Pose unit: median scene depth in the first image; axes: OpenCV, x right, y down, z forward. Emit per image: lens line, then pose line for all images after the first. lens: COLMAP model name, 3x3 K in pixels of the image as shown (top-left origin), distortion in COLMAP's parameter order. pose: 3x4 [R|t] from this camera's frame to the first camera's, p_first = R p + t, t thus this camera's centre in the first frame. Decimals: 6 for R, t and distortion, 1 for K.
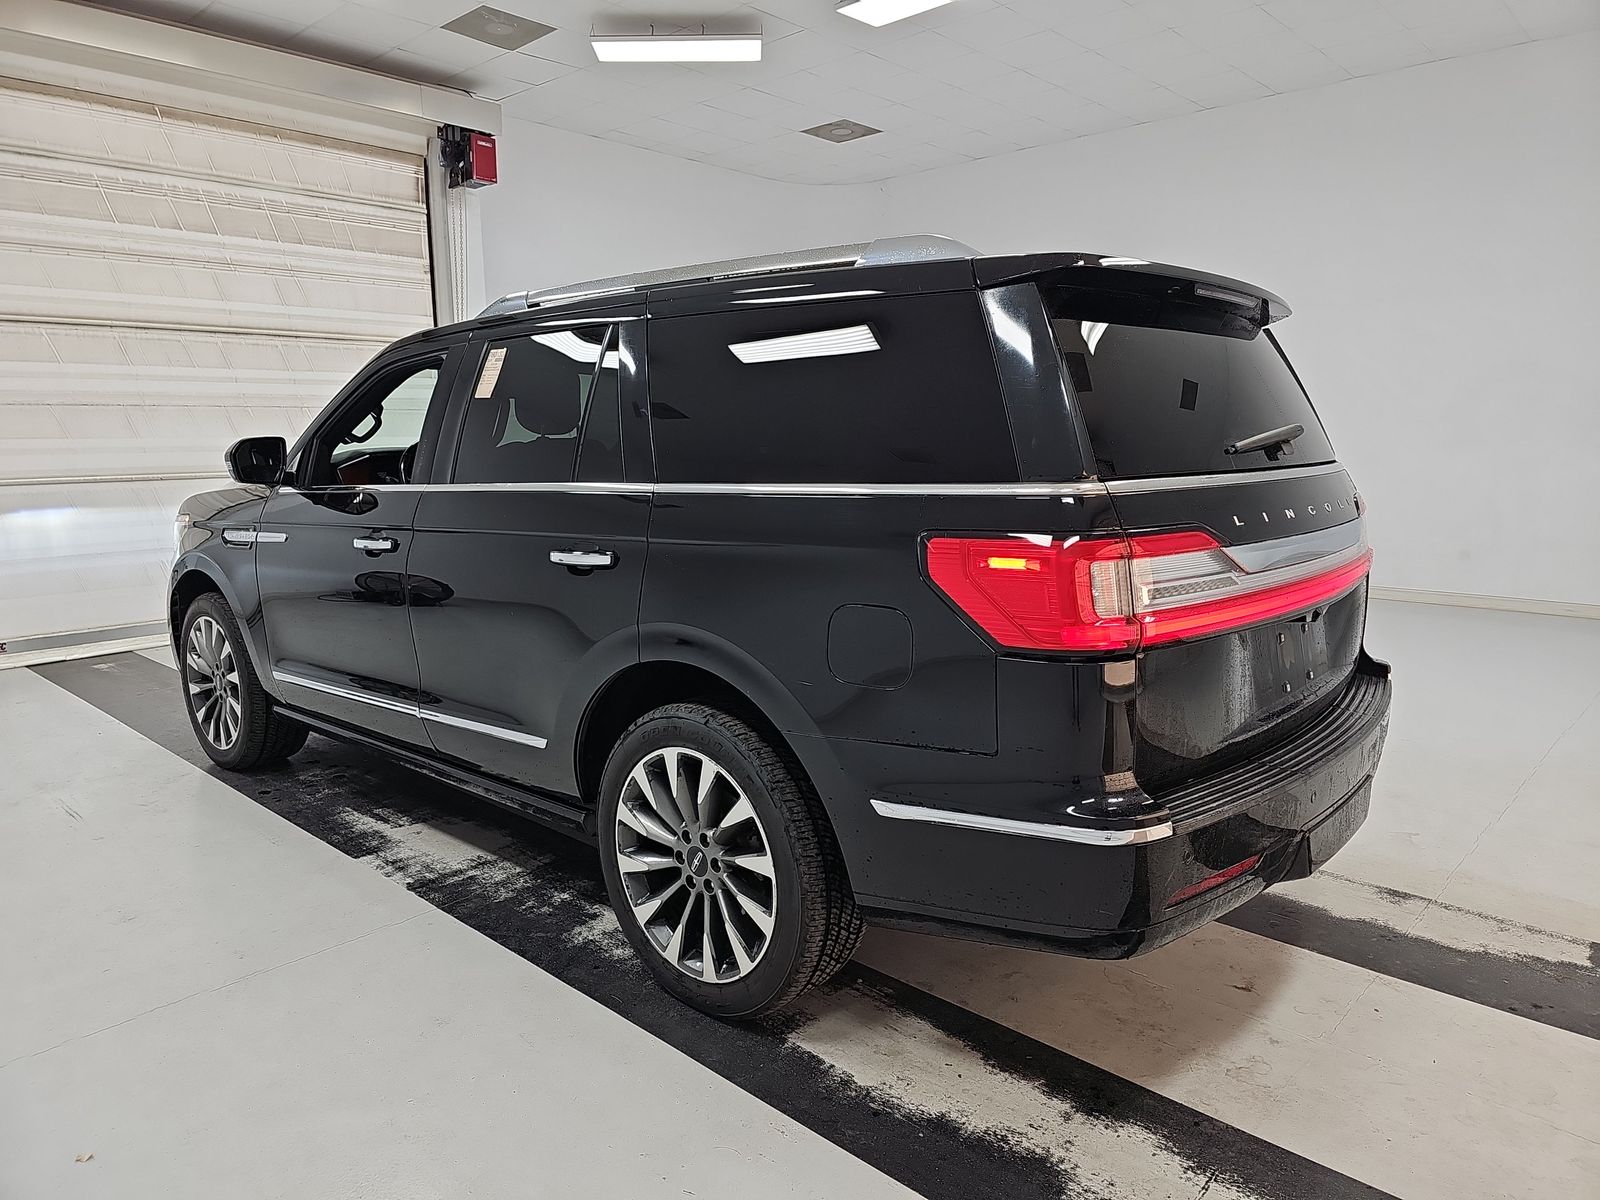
lens RADIAL K [[1098.3, 0, 800.0], [0, 1098.3, 600.0], [0, 0, 1]] dist [0.031424, -0.052787]
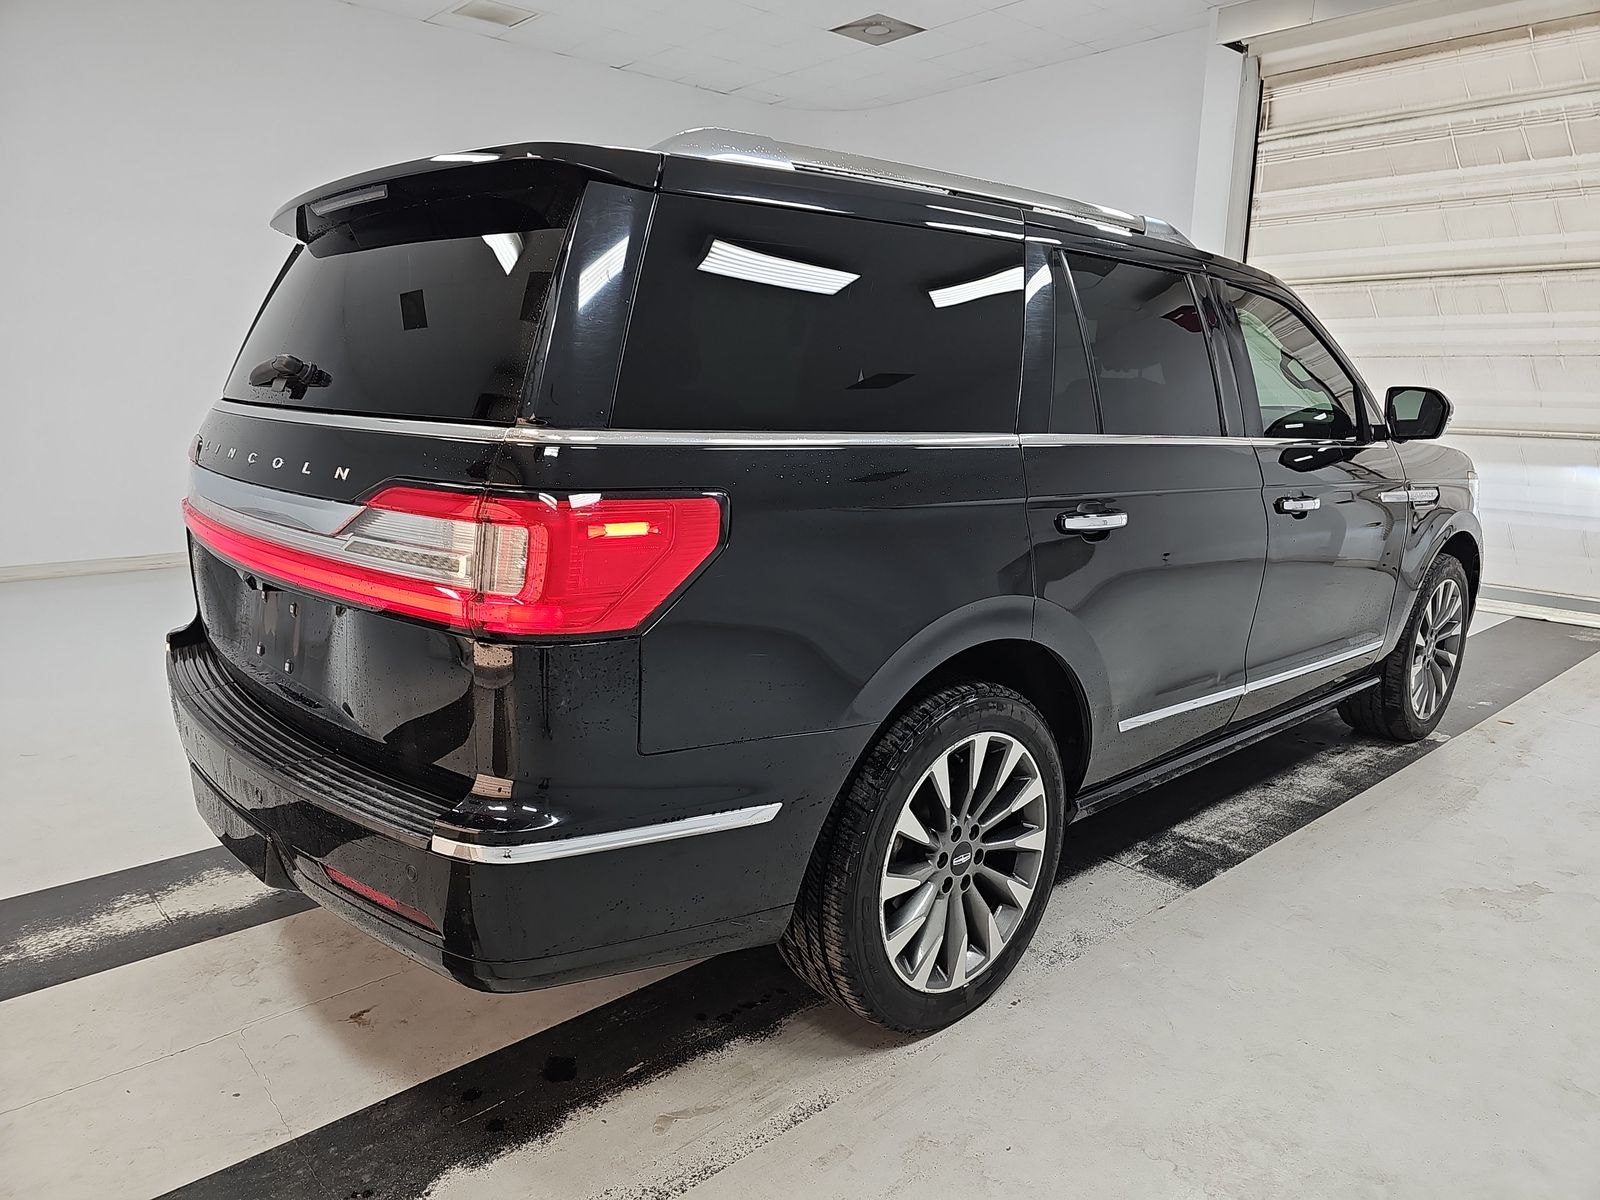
lens RADIAL K [[1077.7, 0, 800.0], [0, 1077.7, 600.0], [0, 0, 1]] dist [0.053922, -0.044102]
pose [[-0.122970, 0.202315, -0.971569, 0.473494], [-0.166924, 0.960835, 0.221207, -0.088002], [0.978271, 0.189380, -0.084383, 0.566593]]
